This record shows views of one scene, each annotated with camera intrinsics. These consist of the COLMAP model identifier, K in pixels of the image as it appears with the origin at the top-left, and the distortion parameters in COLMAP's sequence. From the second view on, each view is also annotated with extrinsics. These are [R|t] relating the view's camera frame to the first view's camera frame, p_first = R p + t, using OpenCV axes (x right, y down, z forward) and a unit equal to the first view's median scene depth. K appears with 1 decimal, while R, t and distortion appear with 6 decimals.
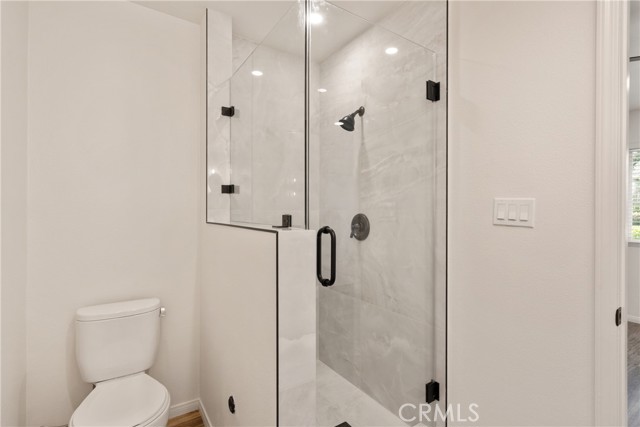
lens RADIAL K [[318.8, 0, 321.1], [0, 318.8, 213.4], [0, 0, 1]] dist [0.000474, 0.003878]
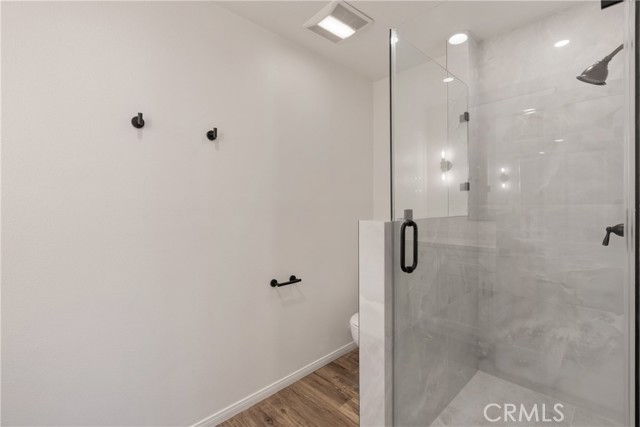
lens RADIAL K [[287.5, 0, 321.1], [0, 287.5, 211.9], [0, 0, 1]] dist [-0.003810, 0.001990]
pose [[0.174145, 0.004934, -0.984708, 0.616835], [0.002712, 0.999981, 0.005491, 0.004618], [0.984716, -0.003627, 0.174128, 0.331463]]
